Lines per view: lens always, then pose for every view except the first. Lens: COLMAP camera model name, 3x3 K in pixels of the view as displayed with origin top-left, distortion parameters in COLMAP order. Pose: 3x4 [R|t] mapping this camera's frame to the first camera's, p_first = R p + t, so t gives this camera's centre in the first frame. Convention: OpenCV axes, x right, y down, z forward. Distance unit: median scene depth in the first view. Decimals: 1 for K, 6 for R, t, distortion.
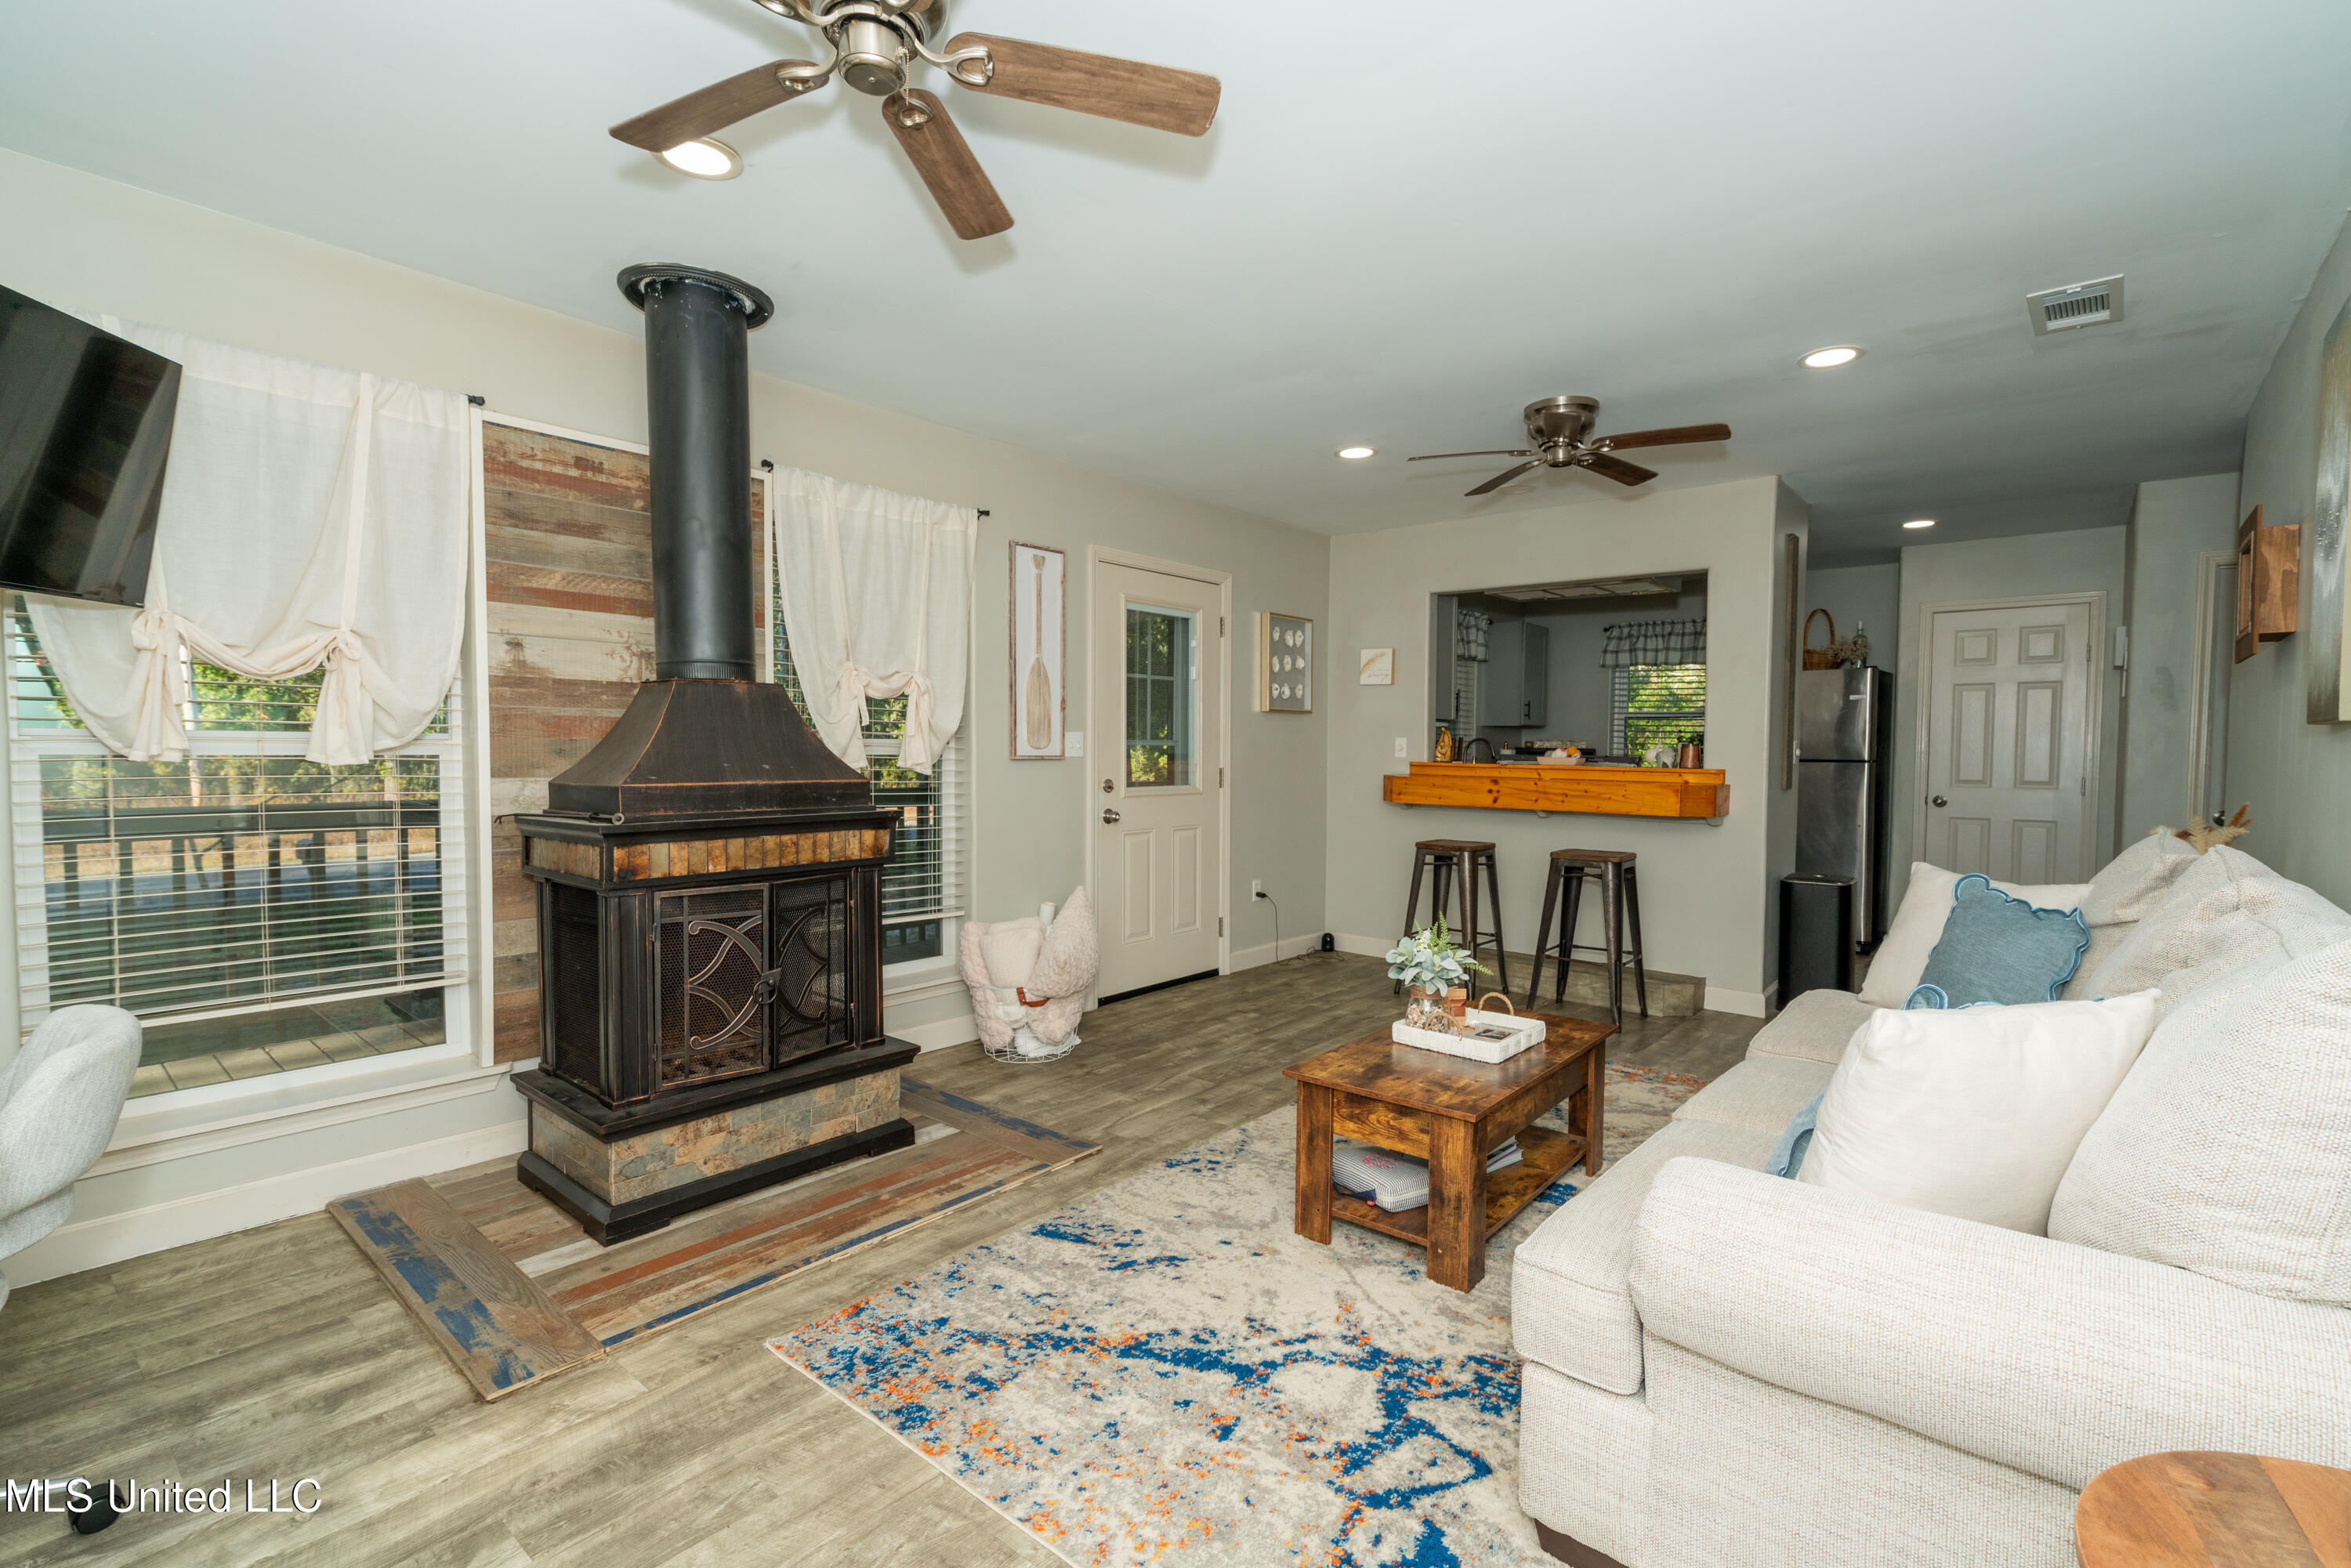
lens RADIAL K [[1041.4, 0, 1180.7], [0, 1041.4, 790.8], [0, 0, 1]] dist [-0.011470, 0.001482]
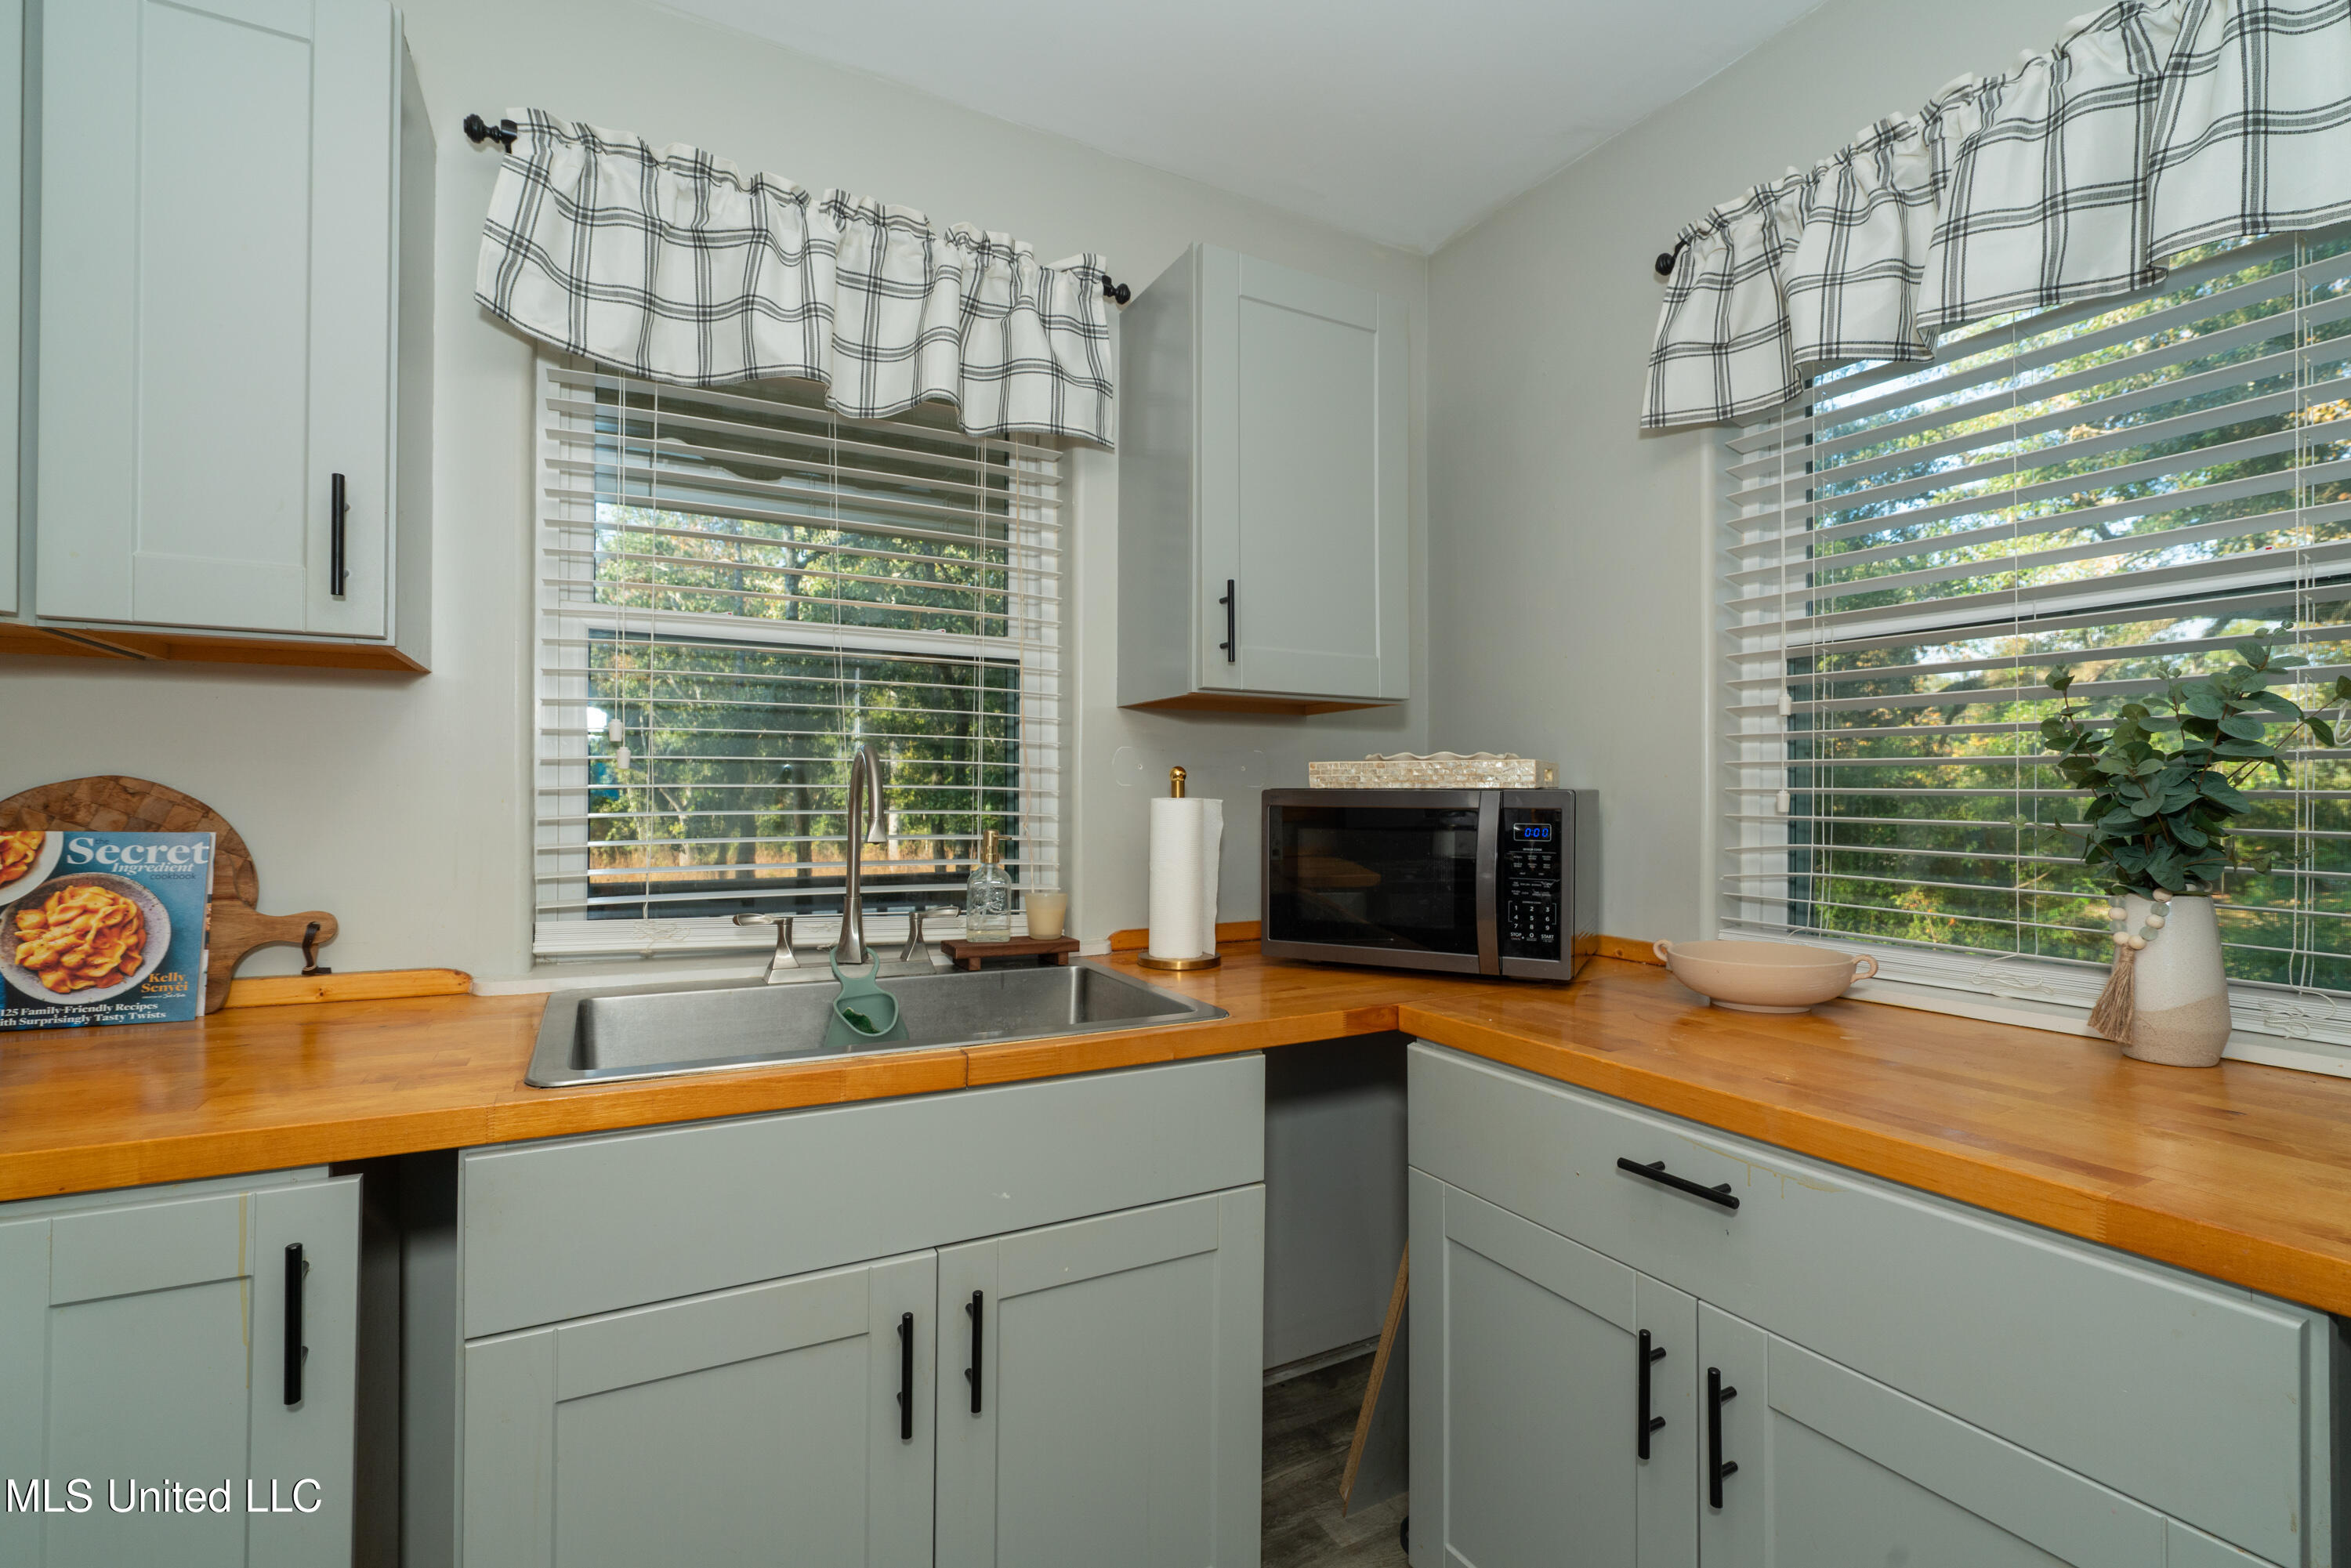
lens RADIAL K [[1041.4, 0, 1167.3], [0, 1041.4, 795.2], [0, 0, 1]] dist [-0.011470, 0.001482]
pose [[0.930310, -0.008537, -0.366674, 0.537201], [-0.009753, 0.998800, -0.048001, -0.038306], [0.366644, 0.048232, 0.929110, 1.043008]]
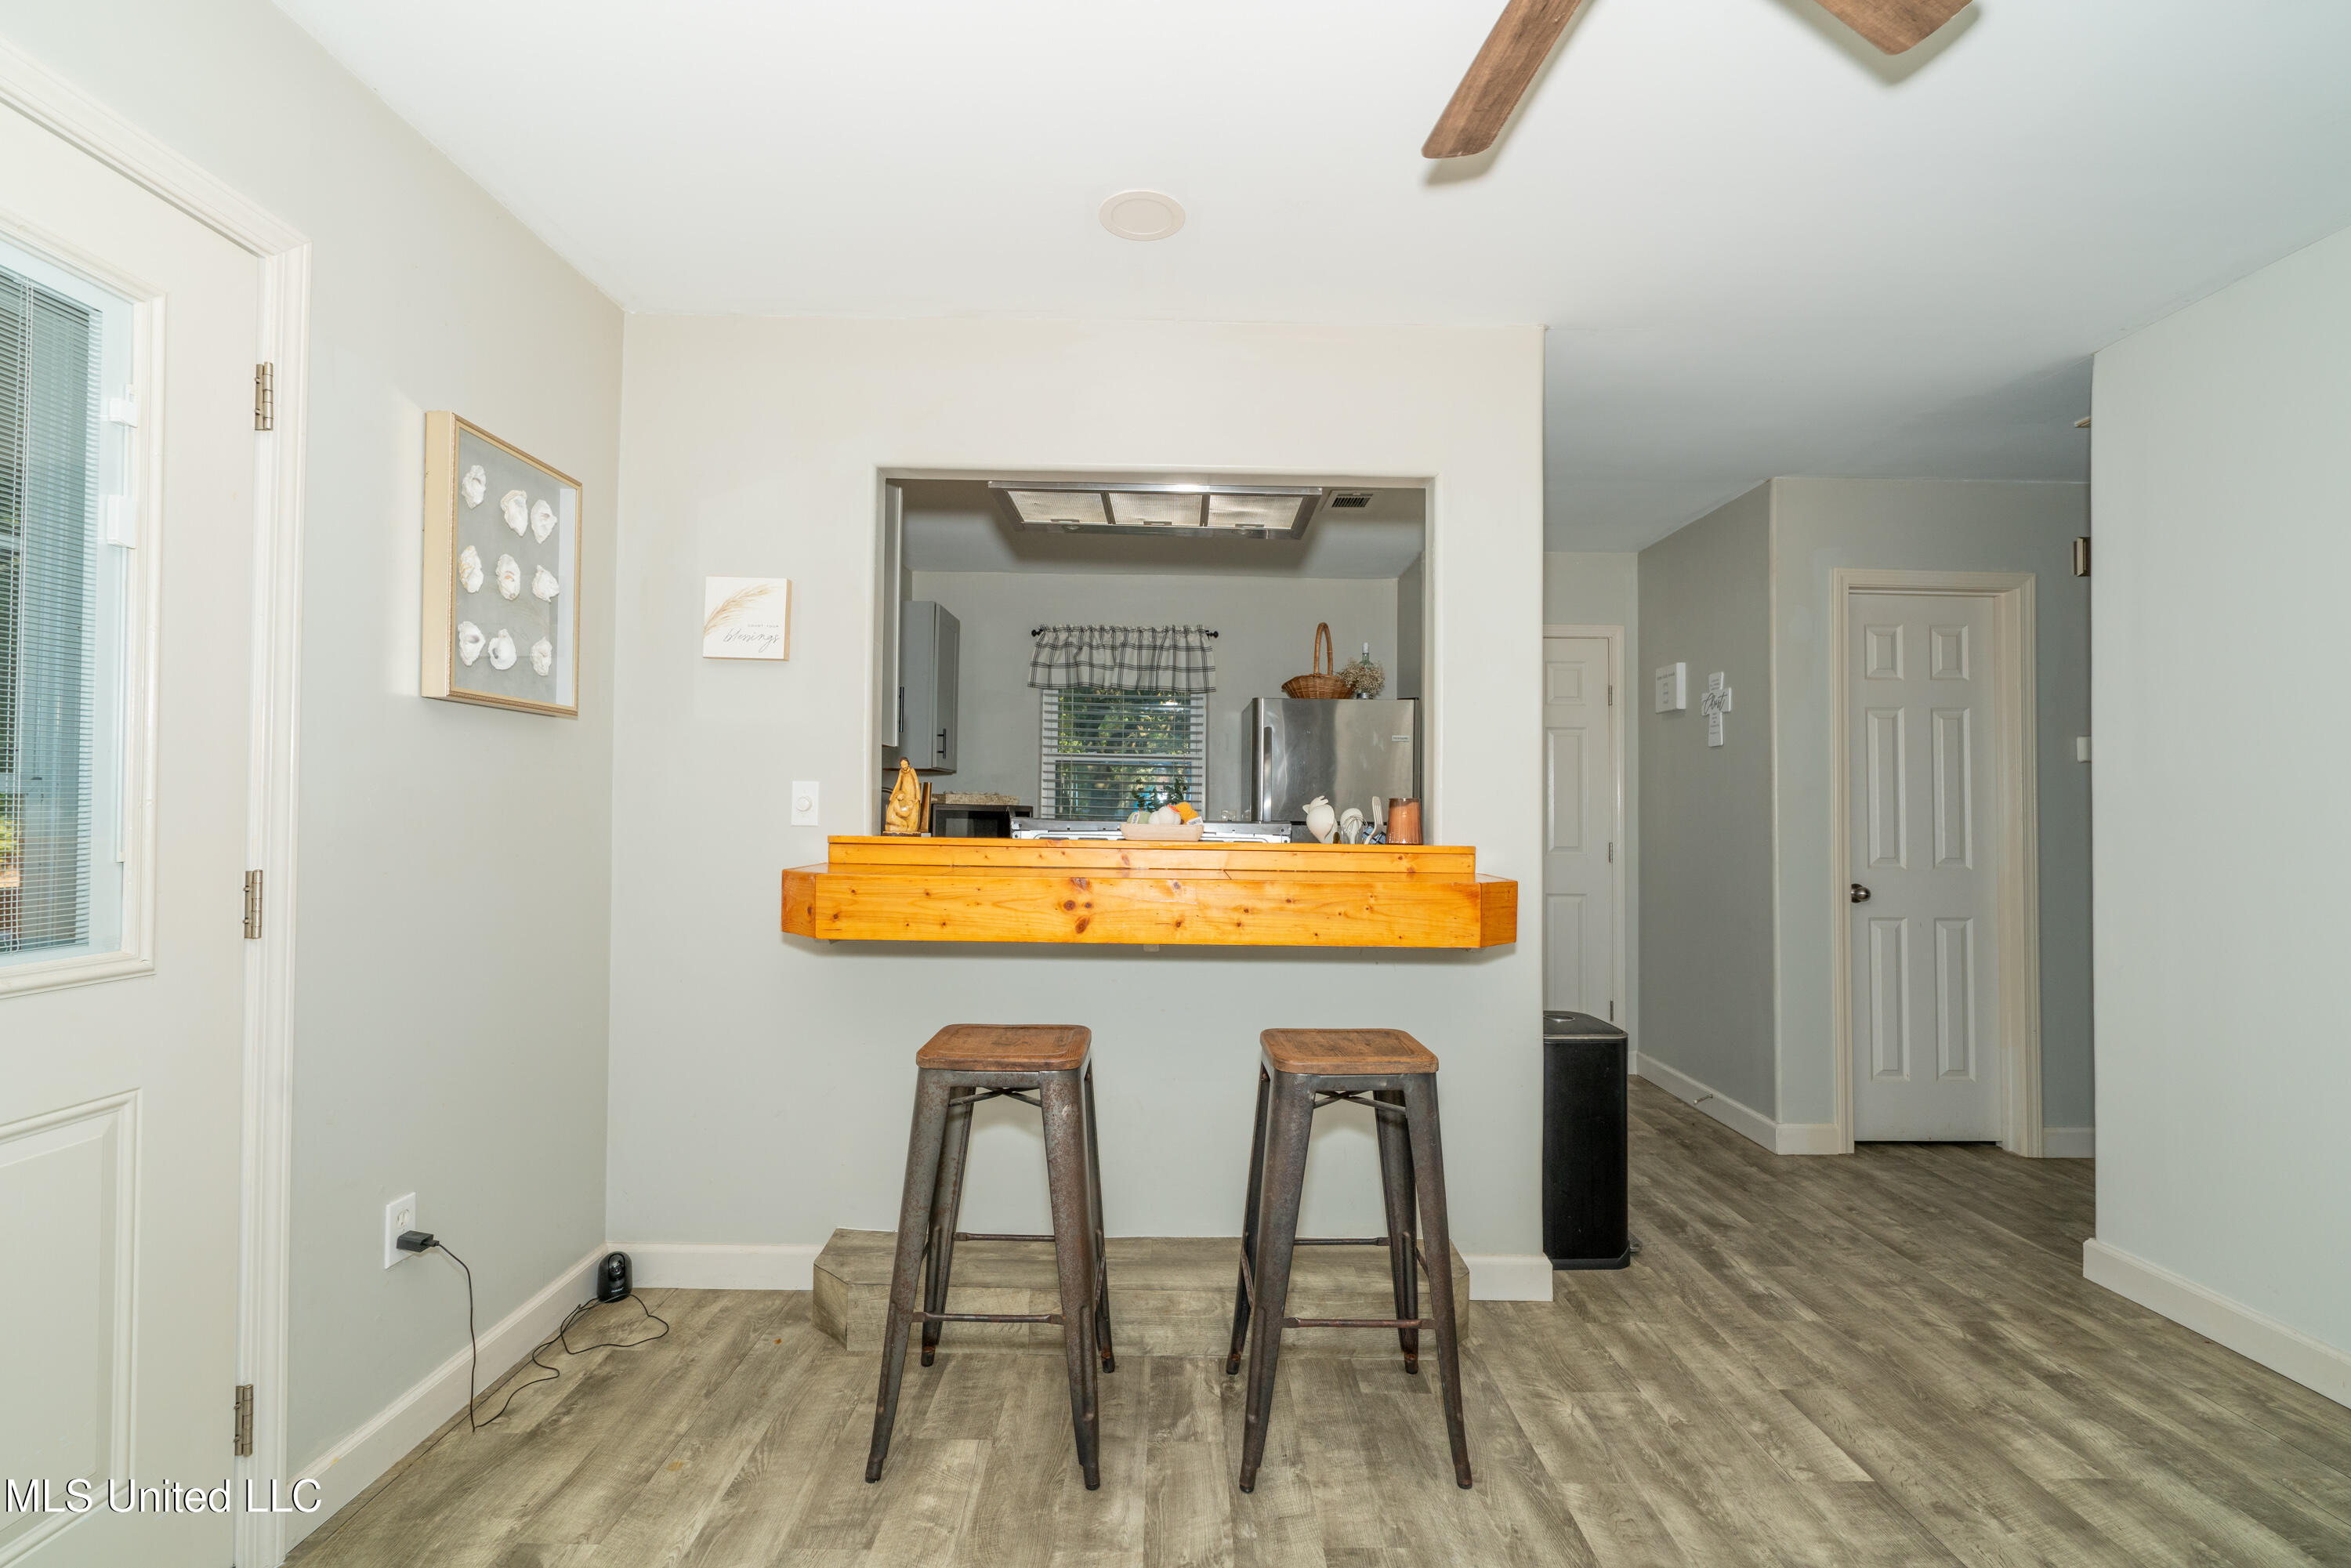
lens RADIAL K [[1041.4, 0, 1175.6], [0, 1041.4, 787.5], [0, 0, 1]] dist [-0.011470, 0.001482]
pose [[0.758874, 0.012889, 0.651110, 0.044425], [0.024207, 0.998555, -0.047981, -0.024202], [-0.650787, 0.052173, 0.757466, 0.581753]]
